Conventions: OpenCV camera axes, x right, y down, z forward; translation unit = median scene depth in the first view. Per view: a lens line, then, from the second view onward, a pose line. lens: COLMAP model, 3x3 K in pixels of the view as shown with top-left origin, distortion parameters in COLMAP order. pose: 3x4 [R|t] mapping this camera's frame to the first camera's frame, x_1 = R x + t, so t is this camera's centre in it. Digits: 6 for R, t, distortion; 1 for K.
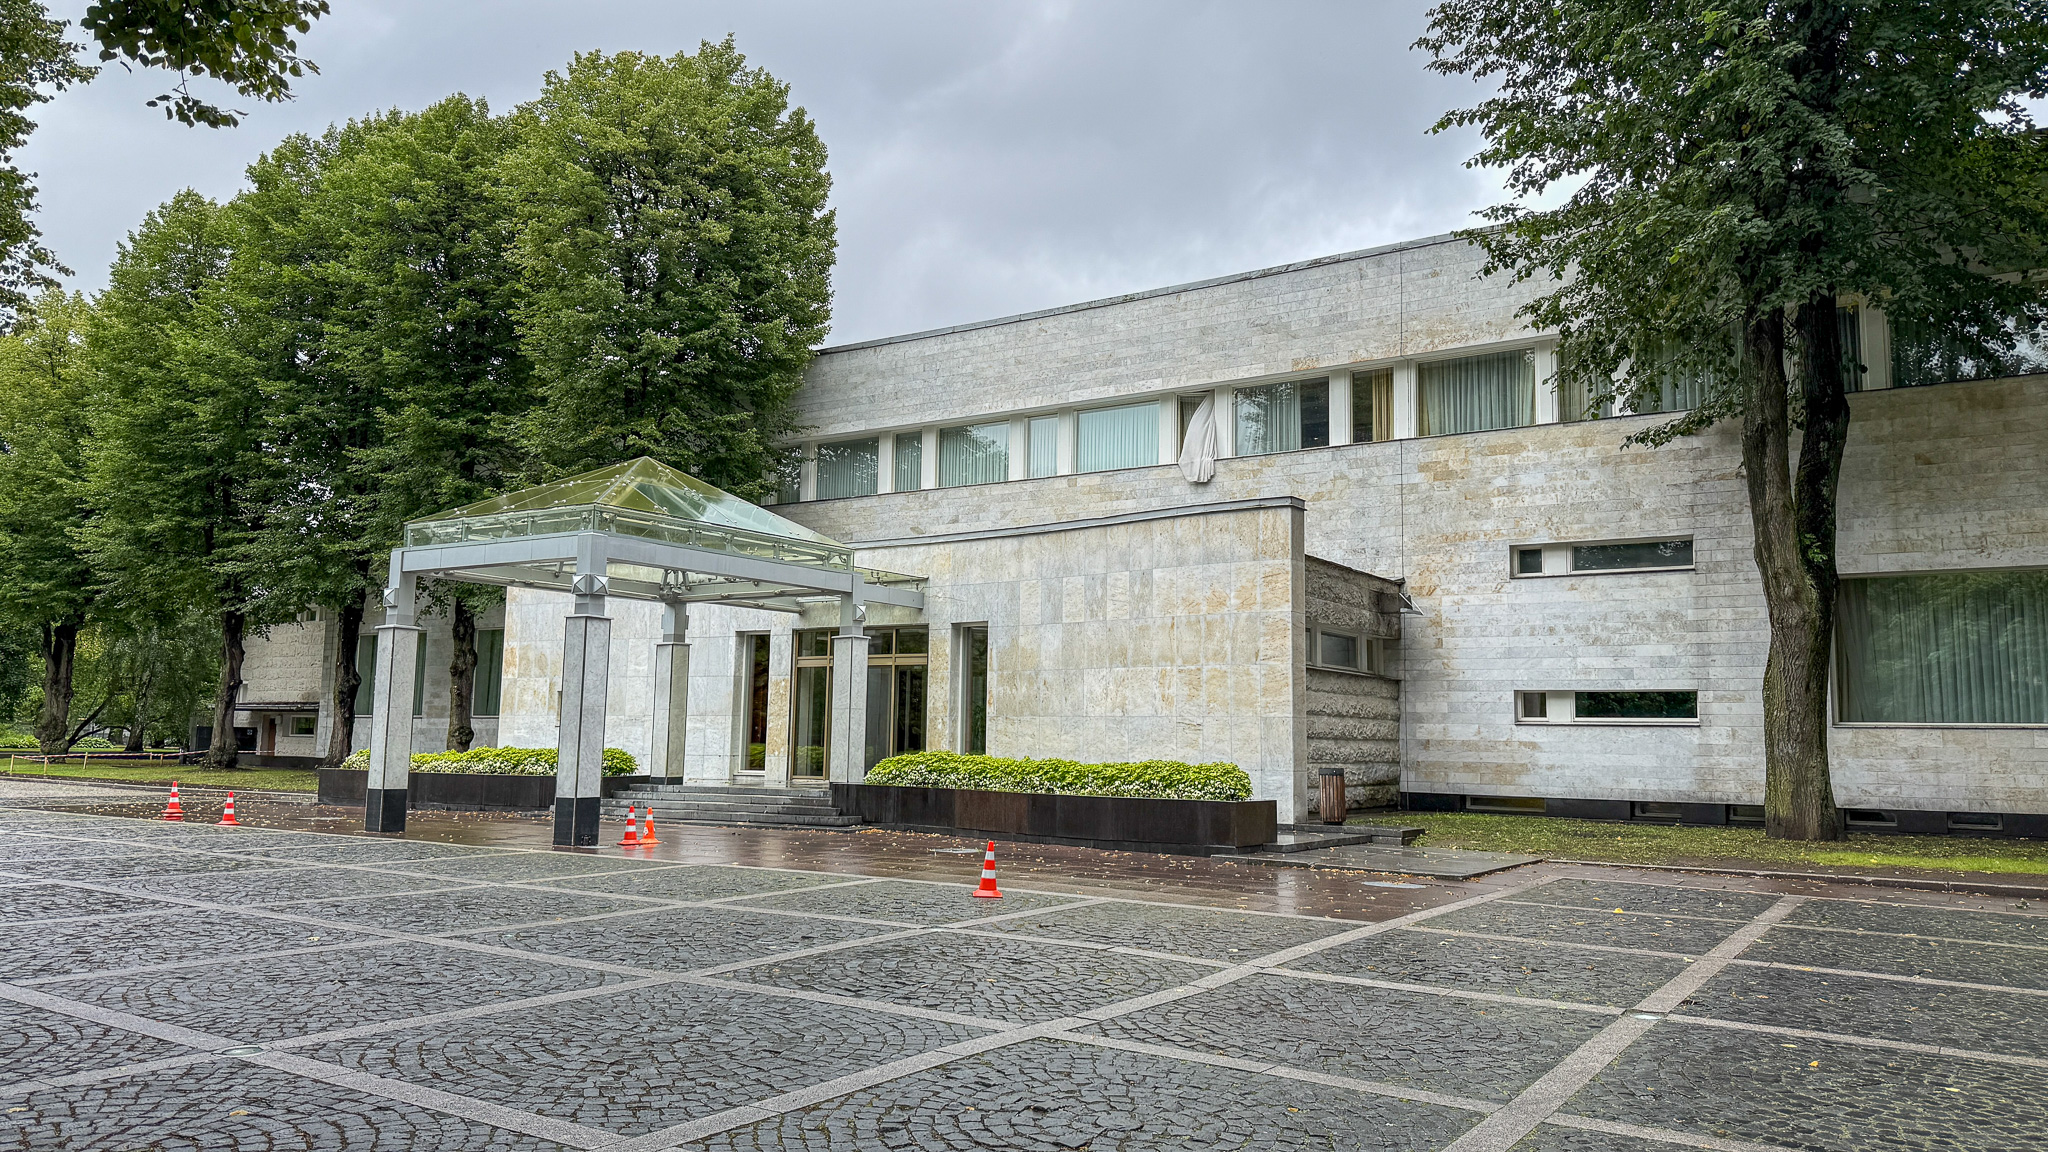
lens RADIAL K [[1454.1, 0, 1032.8], [0, 1454.1, 582.7], [0, 0, 1]] dist [0.013935, -0.027465]
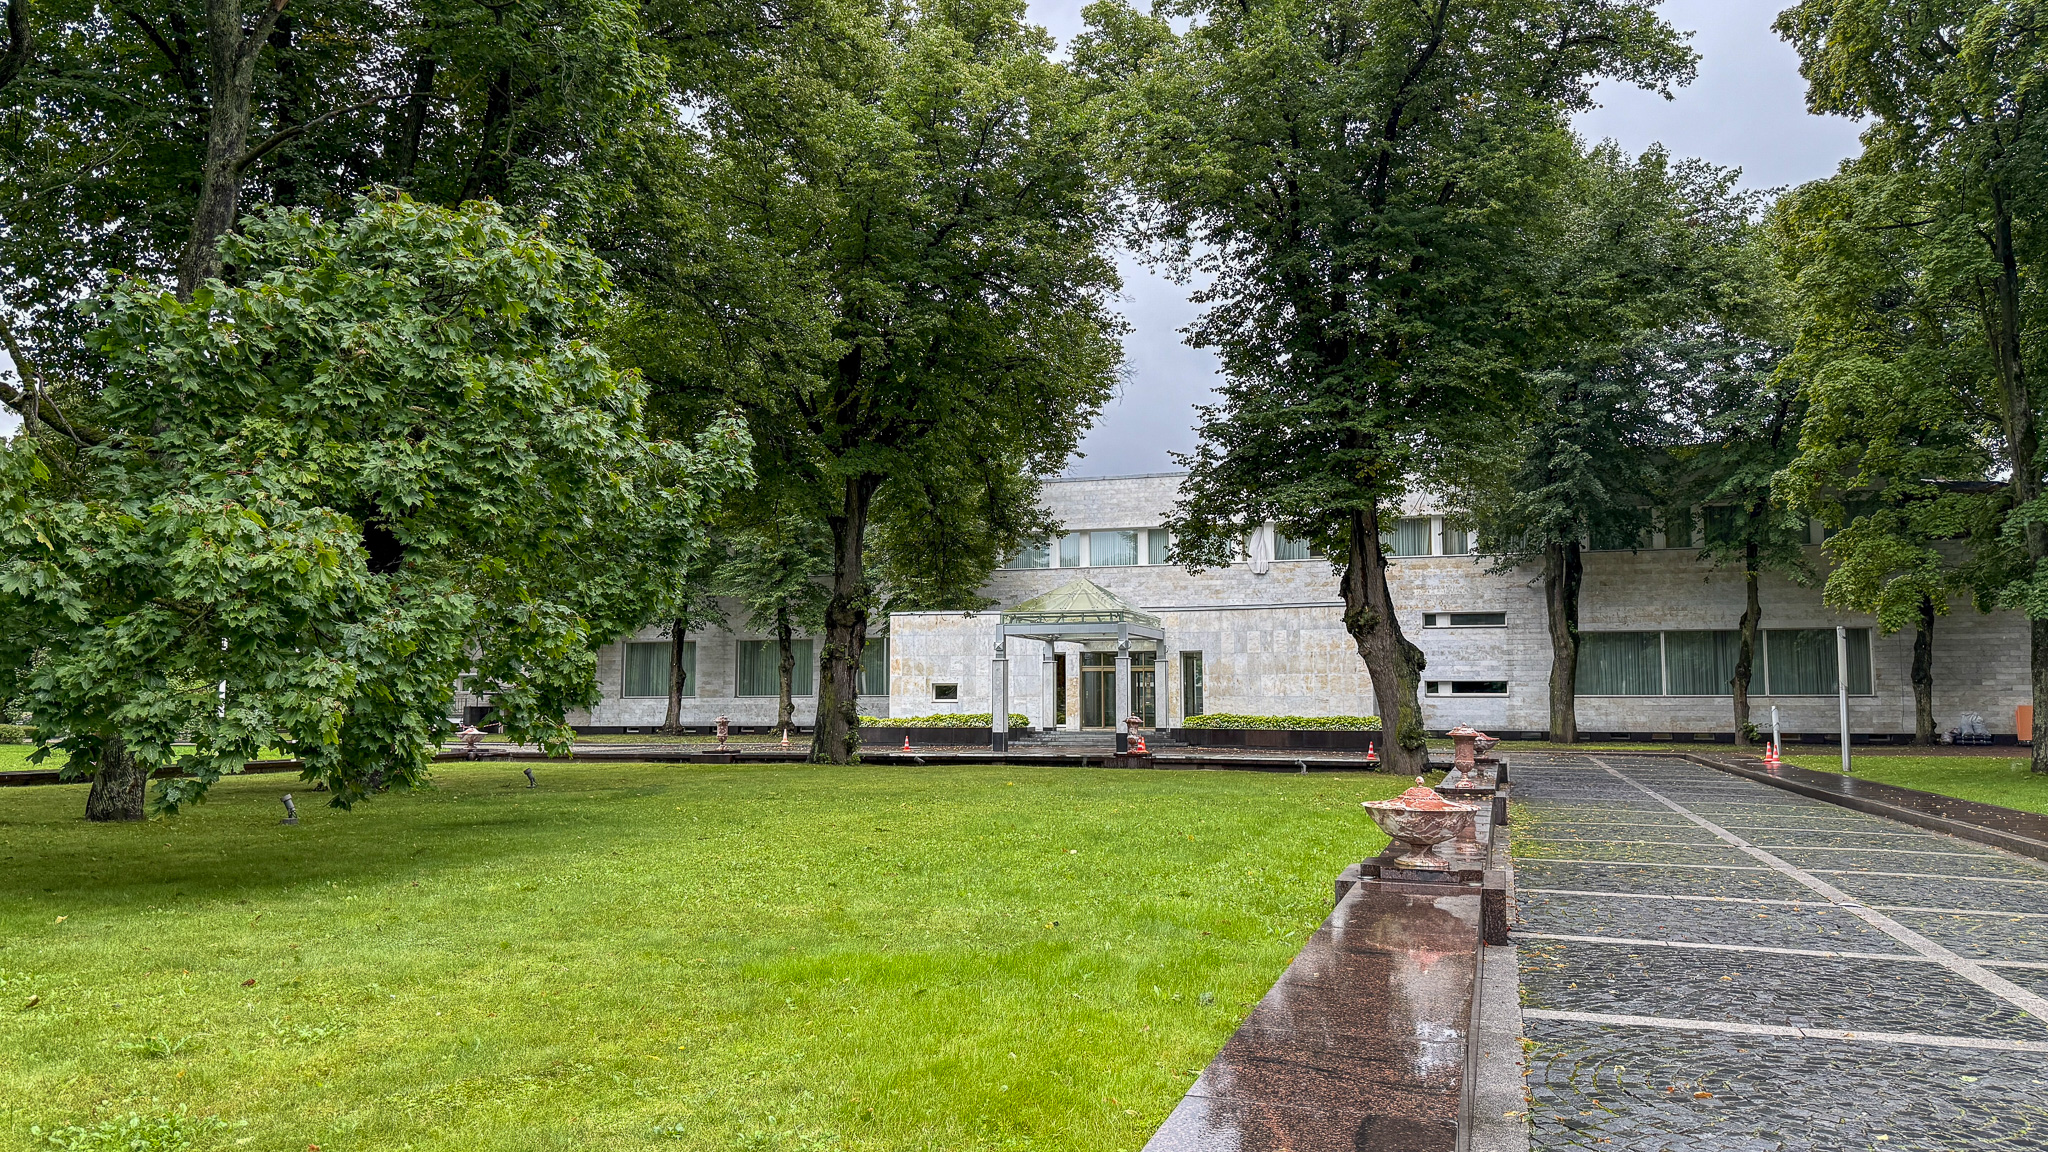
lens RADIAL K [[1454.1, 0, 1003.4], [0, 1454.1, 571.4], [0, 0, 1]] dist [0.013935, -0.027465]
pose [[0.969726, 0.009150, 0.244023, -0.813081], [-0.013602, 0.999770, 0.016566, -0.116686], [-0.243815, -0.019384, 0.969628, -0.943356]]
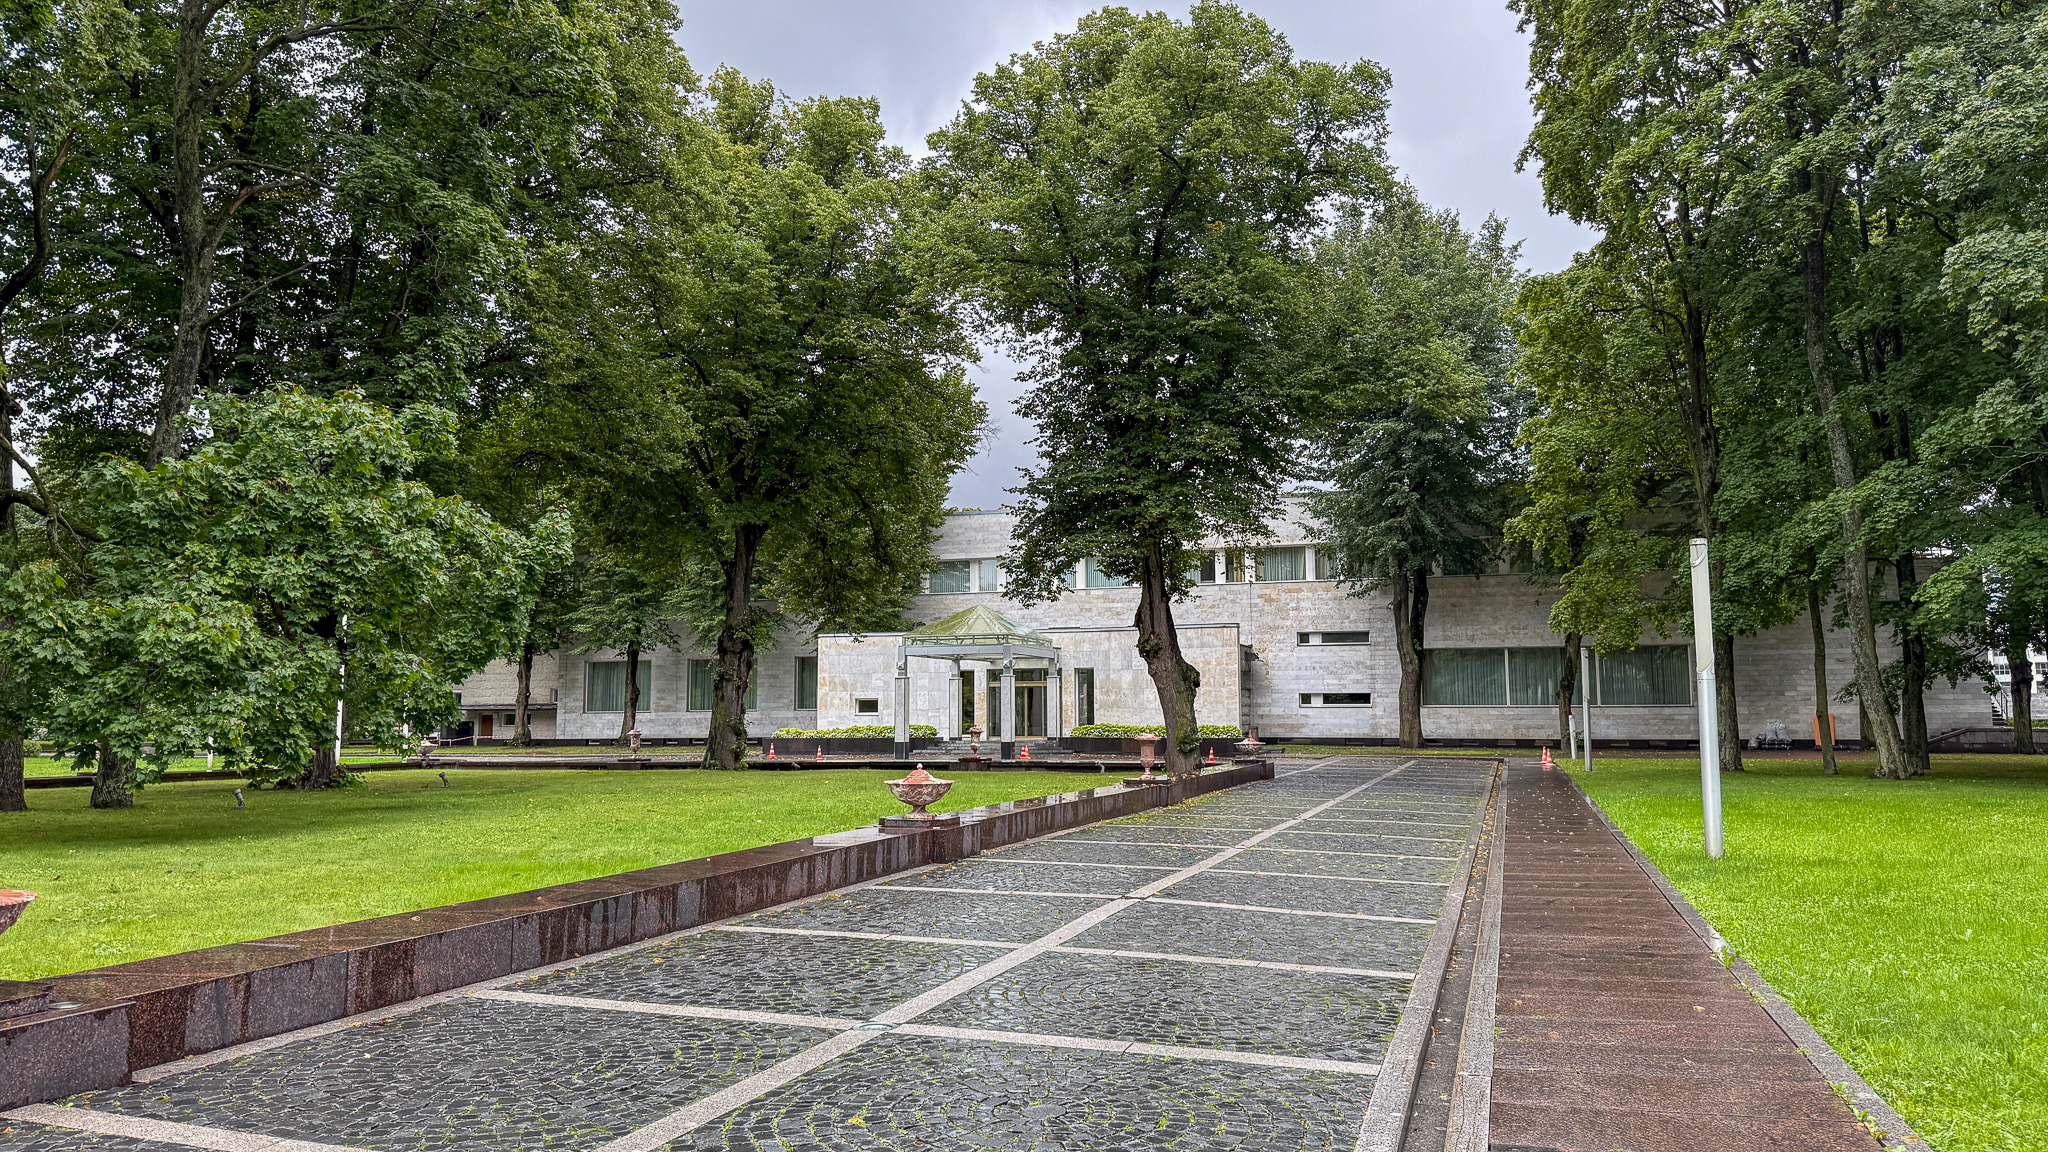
lens RADIAL K [[1454.1, 0, 1018.0], [0, 1454.1, 566.5], [0, 0, 1]] dist [0.013935, -0.027465]
pose [[0.969286, 0.006711, 0.245846, -0.718716], [-0.008342, 0.999950, 0.005593, -0.146717], [-0.245796, -0.007472, 0.969293, -1.221923]]
